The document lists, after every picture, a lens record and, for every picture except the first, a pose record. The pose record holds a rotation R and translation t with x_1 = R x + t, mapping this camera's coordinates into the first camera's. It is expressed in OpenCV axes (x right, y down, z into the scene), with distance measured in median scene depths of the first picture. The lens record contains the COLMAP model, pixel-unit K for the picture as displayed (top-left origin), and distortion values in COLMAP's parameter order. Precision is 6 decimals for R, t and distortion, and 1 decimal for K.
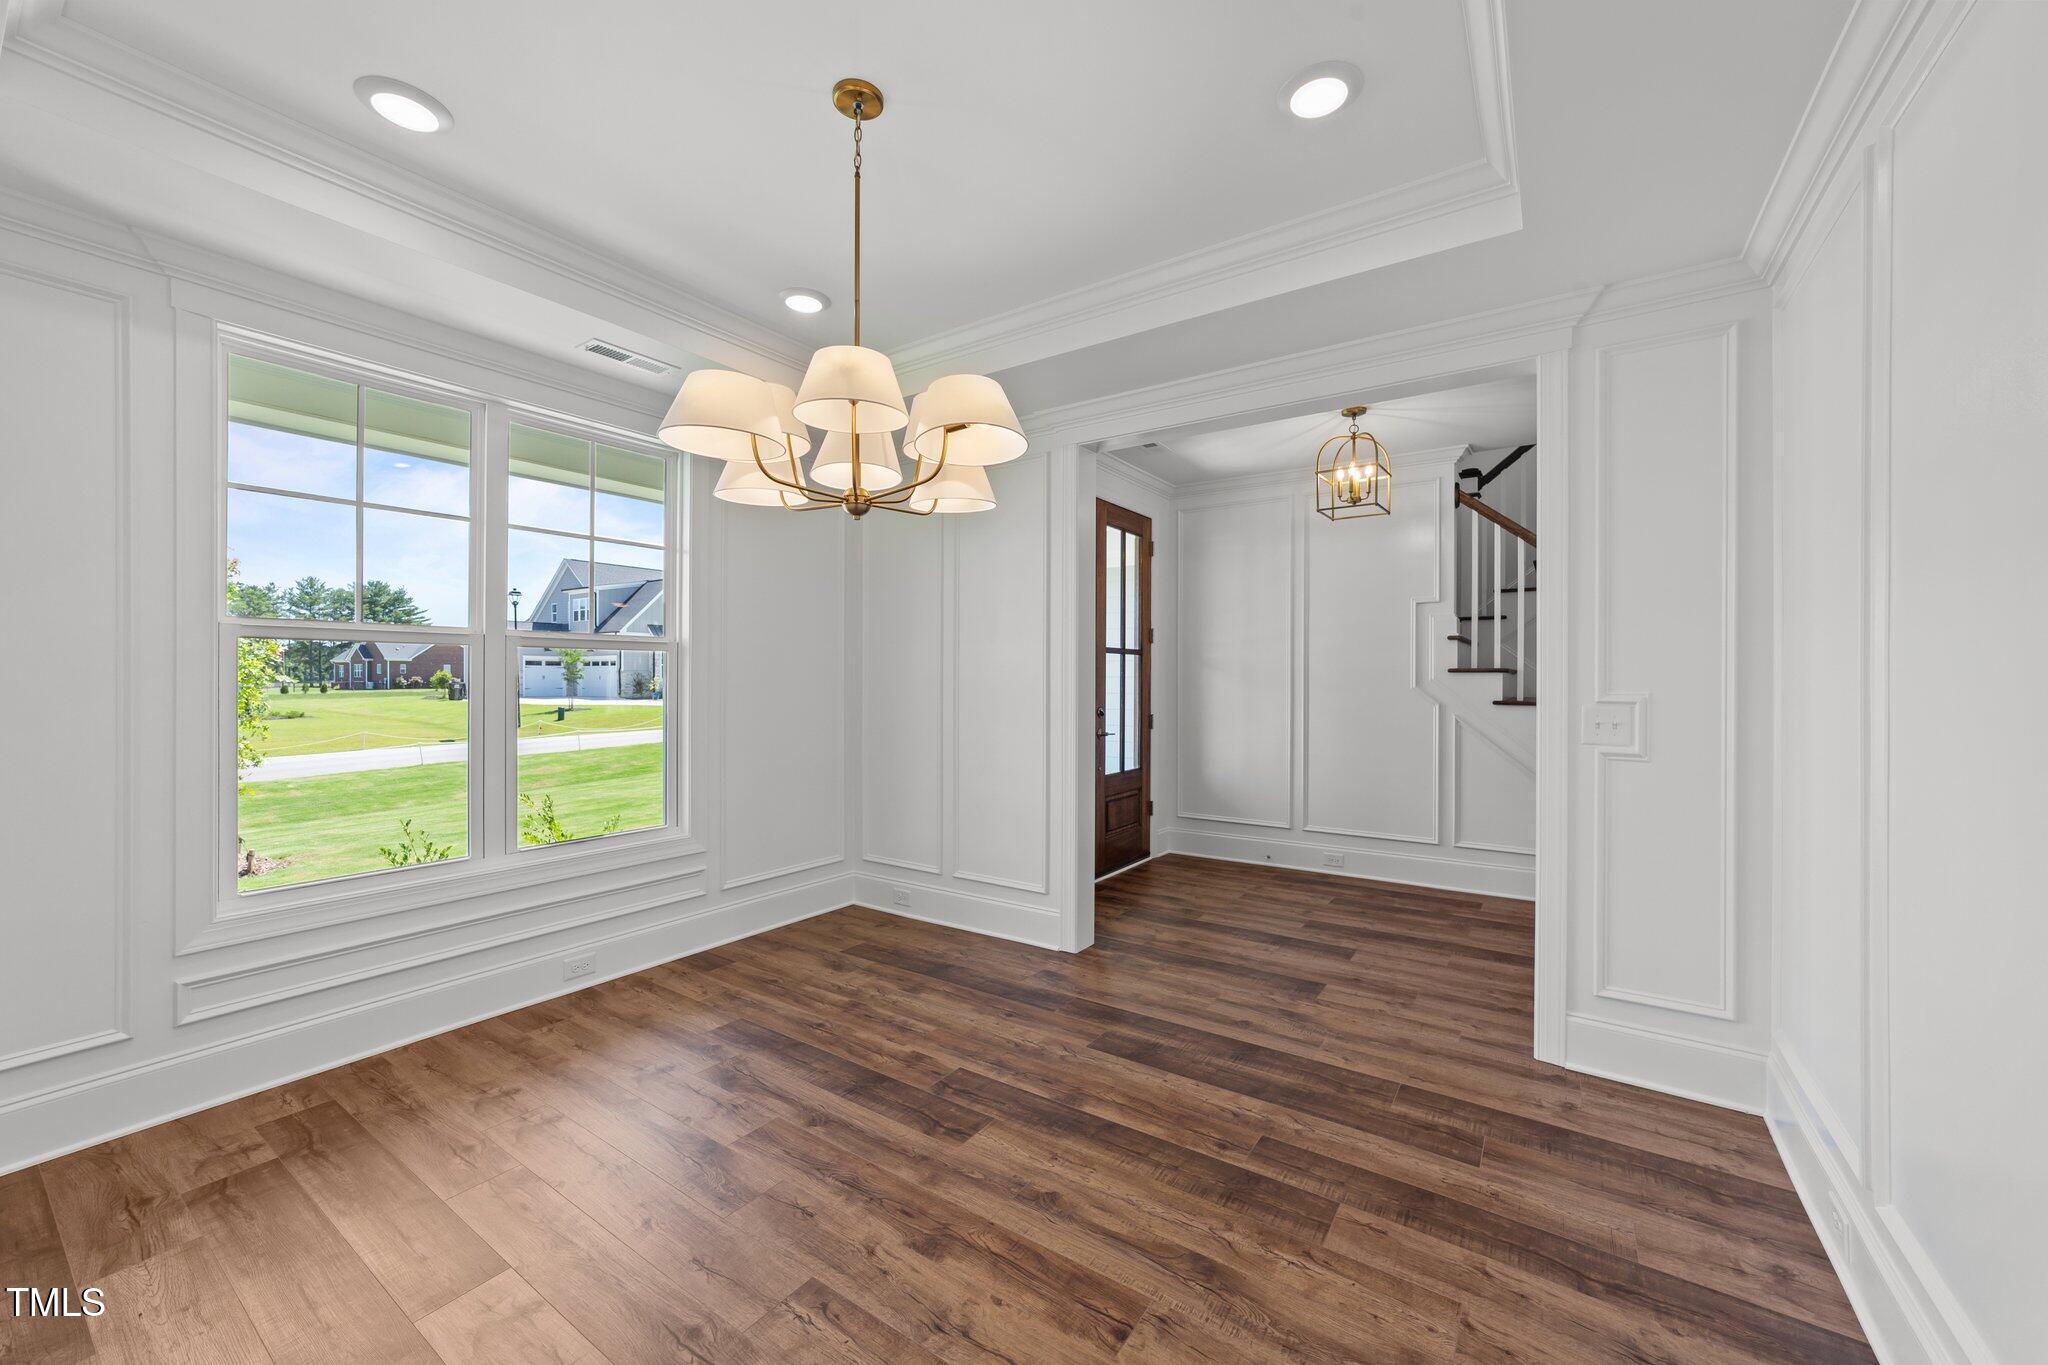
lens RADIAL K [[788.0, 0, 1023.0], [0, 788.0, 677.8], [0, 0, 1]] dist [-0.012654, 0.006685]
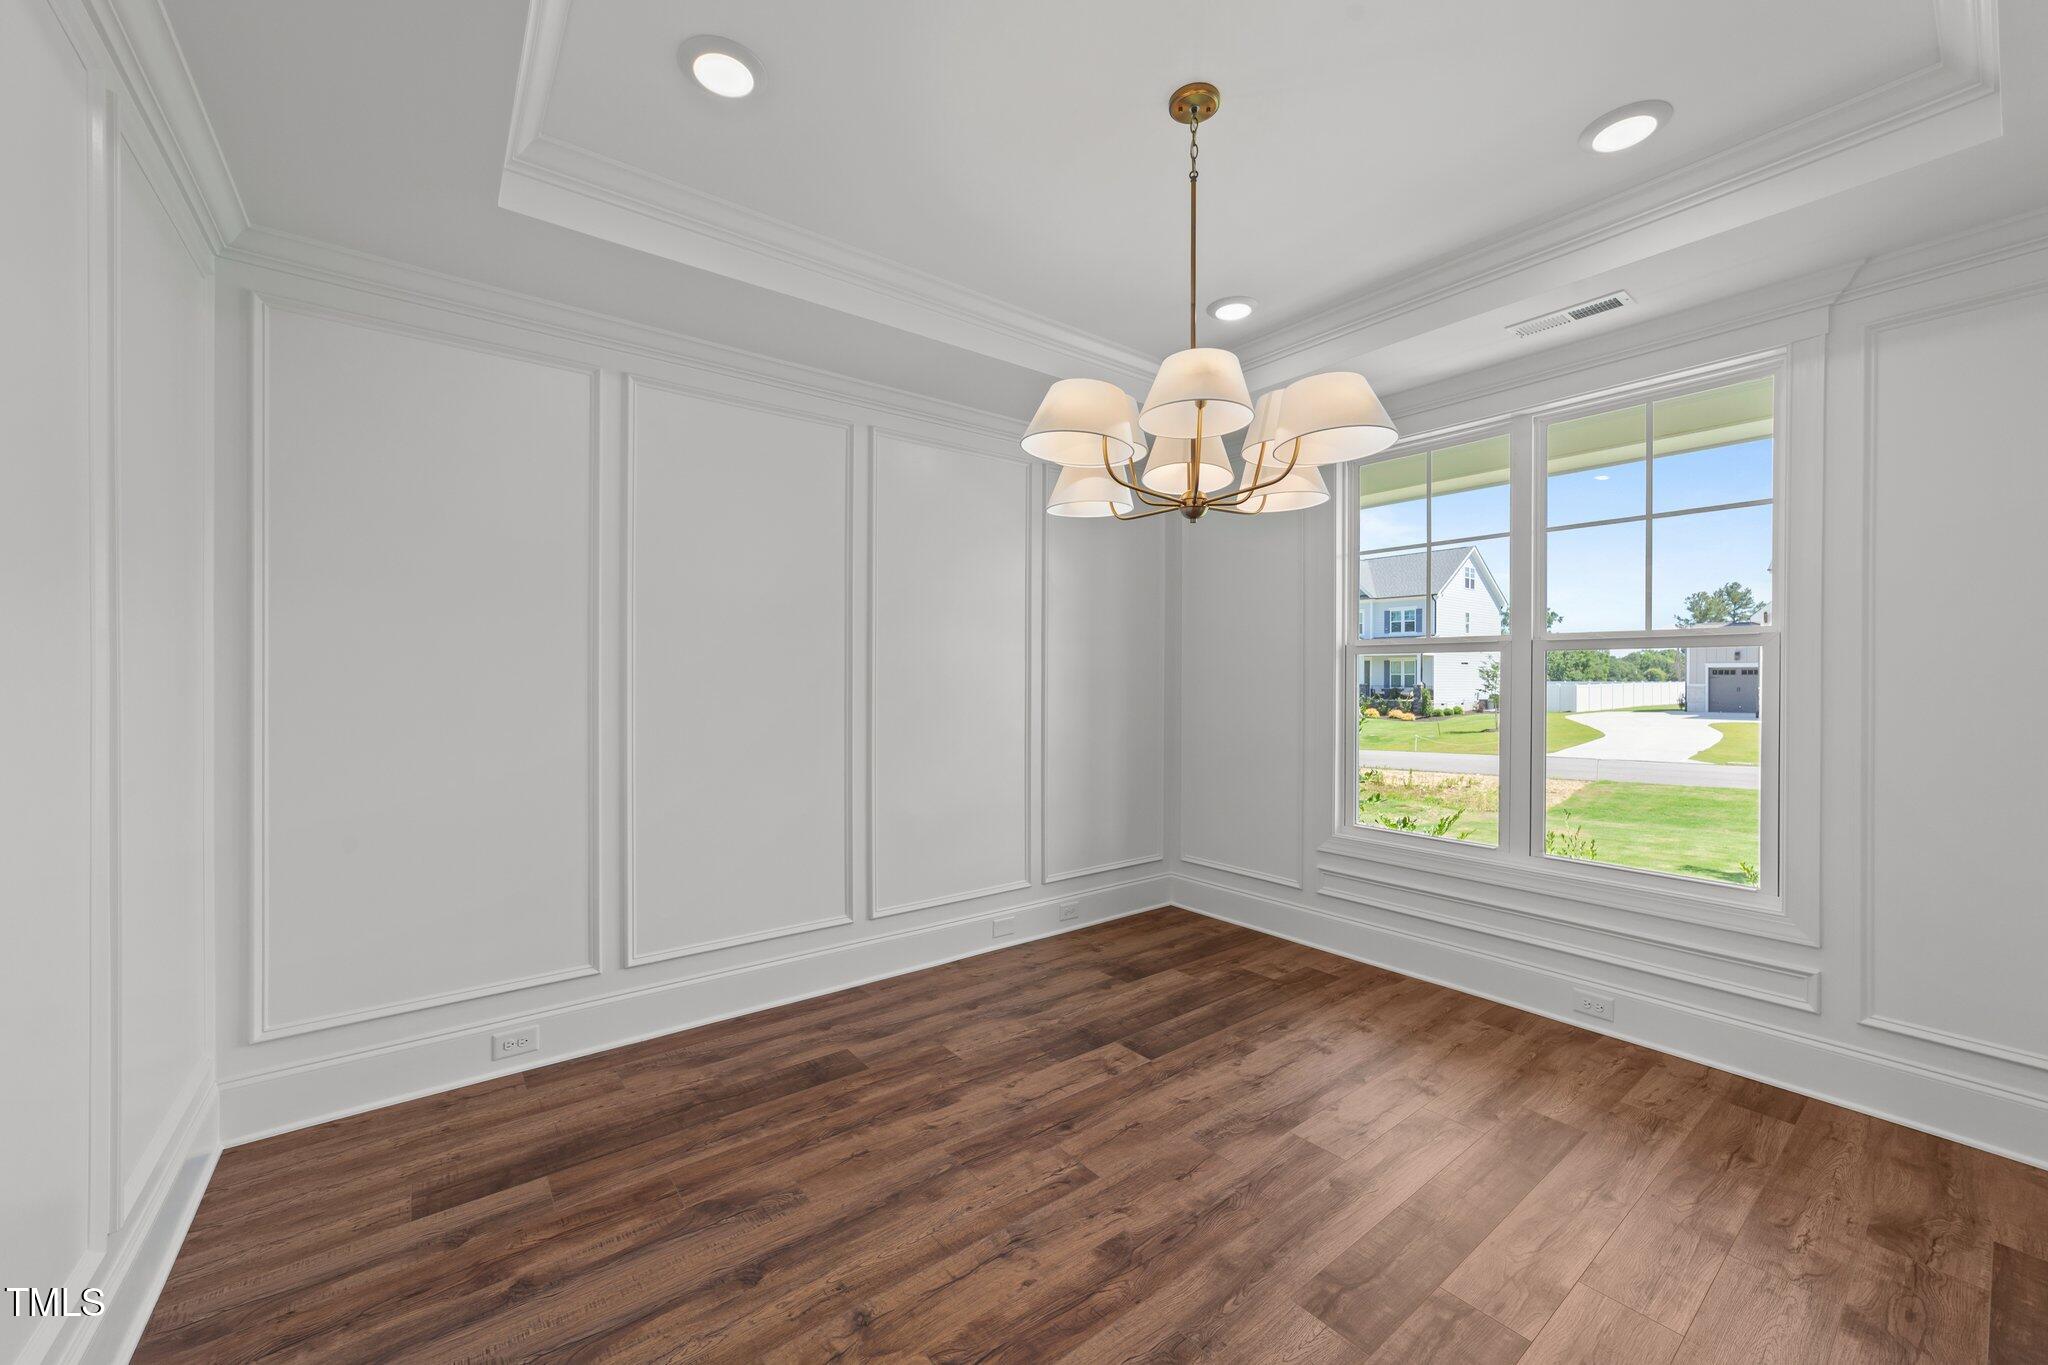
lens RADIAL K [[788.0, 0, 1040.8], [0, 788.0, 685.7], [0, 0, 1]] dist [-0.012654, 0.006685]
pose [[-0.294606, 0.008480, -0.955581, 0.600892], [-0.002678, 0.999949, 0.009699, -0.005655], [0.955615, 0.005417, -0.294568, 0.832545]]
